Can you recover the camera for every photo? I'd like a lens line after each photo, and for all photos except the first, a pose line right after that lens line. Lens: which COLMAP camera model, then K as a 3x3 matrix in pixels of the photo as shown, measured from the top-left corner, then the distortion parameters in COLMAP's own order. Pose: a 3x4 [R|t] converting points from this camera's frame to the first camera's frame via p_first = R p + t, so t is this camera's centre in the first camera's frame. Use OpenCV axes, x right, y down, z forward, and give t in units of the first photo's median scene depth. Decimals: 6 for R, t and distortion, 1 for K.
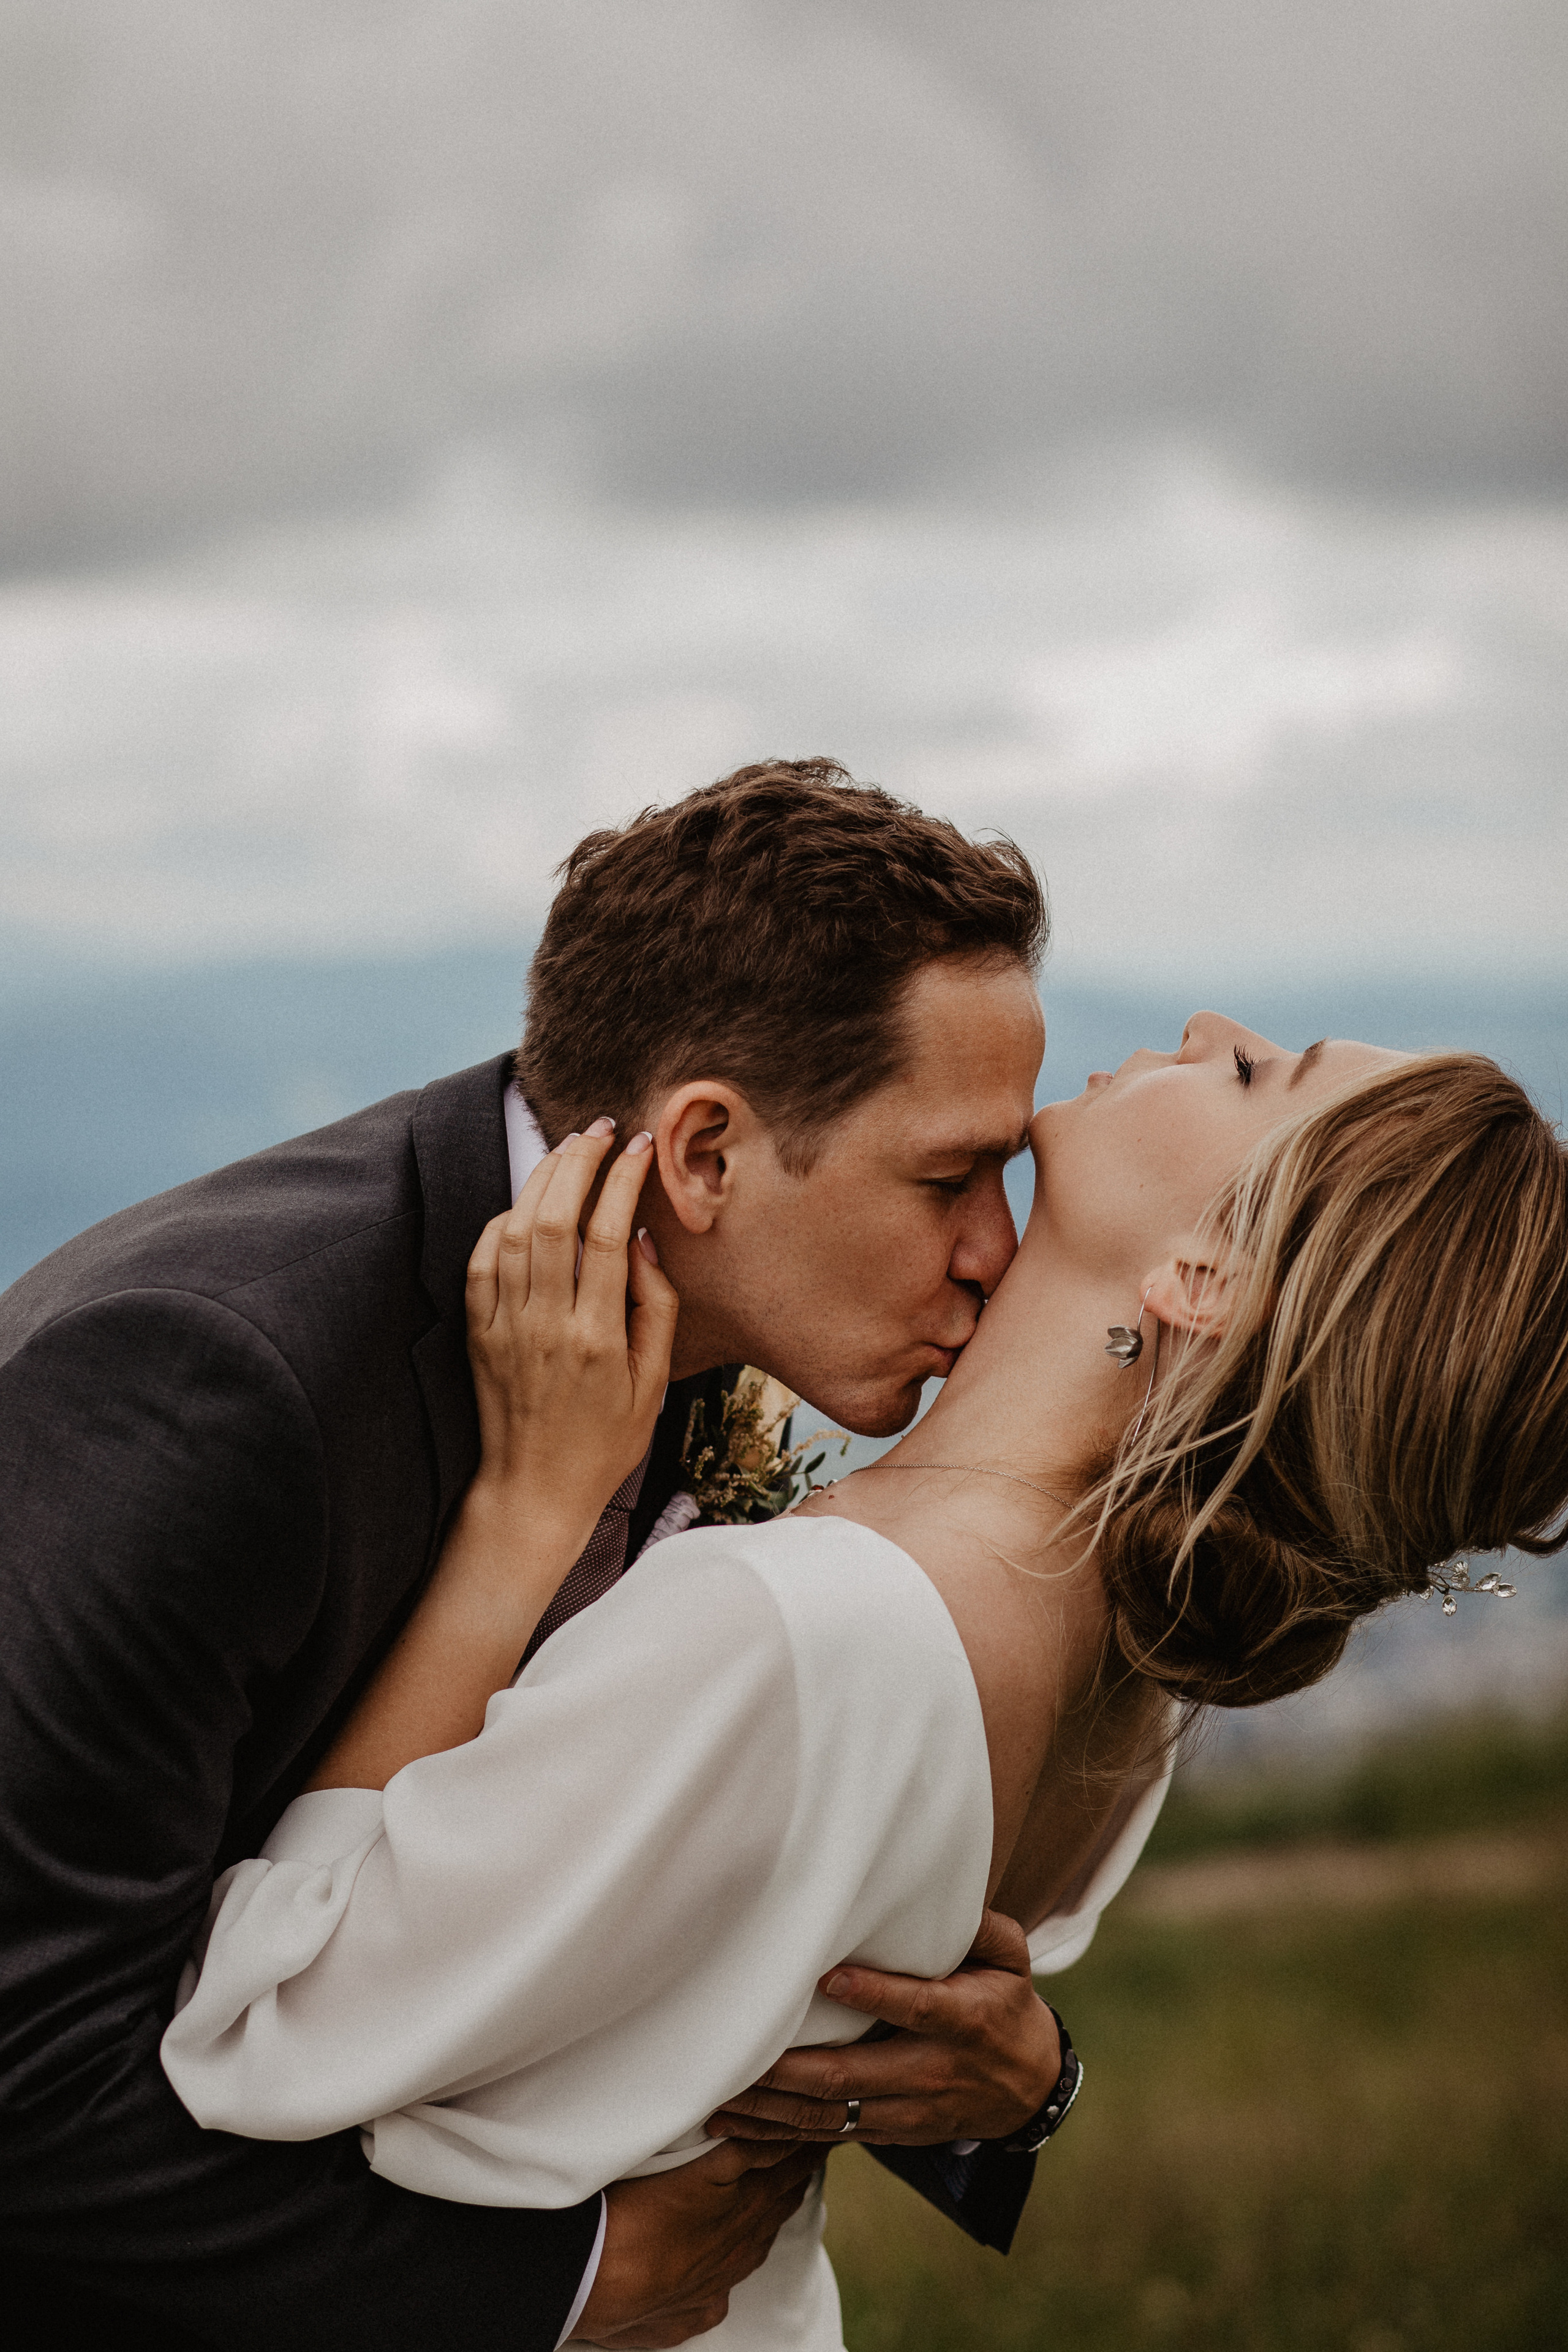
lens RADIAL K [[6225.9, 0, 784.0], [0, 6225.9, 1176.0], [0, 0, 1]] dist [-0.114108, 0.112195]
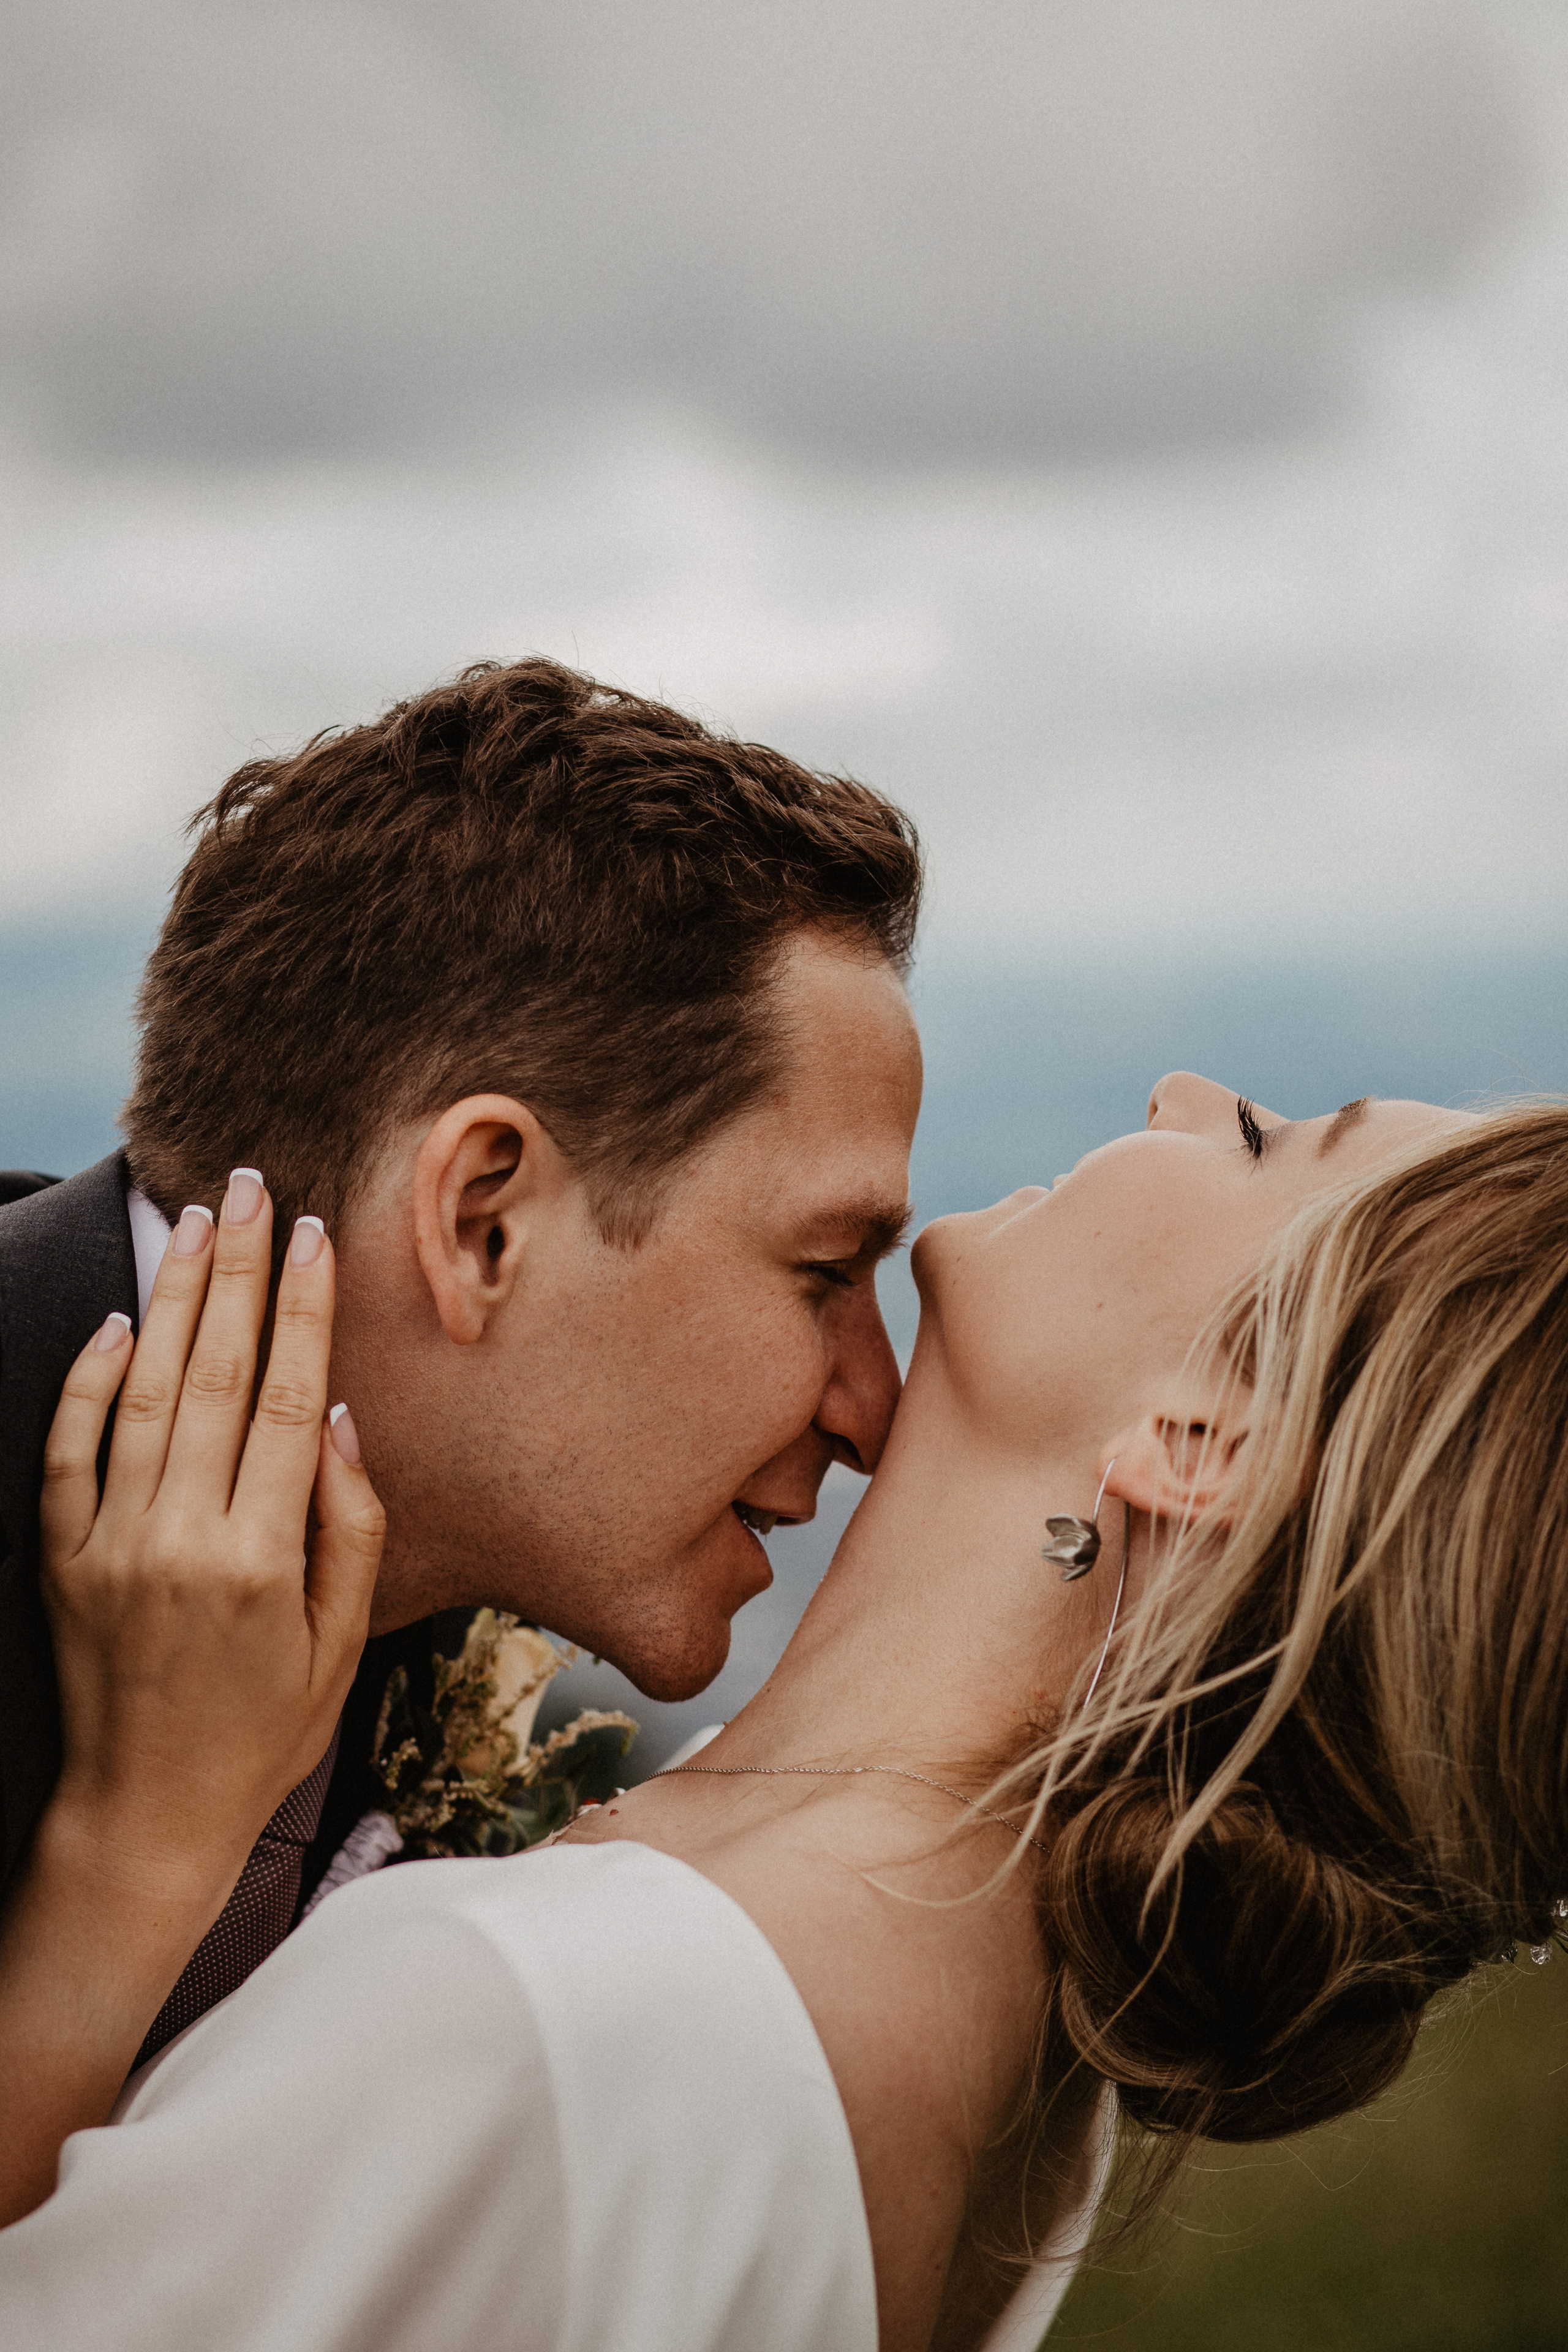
lens RADIAL K [[6225.9, 0, 784.0], [0, 6225.9, 1176.0], [0, 0, 1]] dist [-0.114108, 0.112195]
pose [[0.996578, -0.023799, -0.079155, 0.075941], [0.030029, 0.996463, 0.078480, -0.061937], [0.077007, -0.080589, 0.993768, 0.361934]]
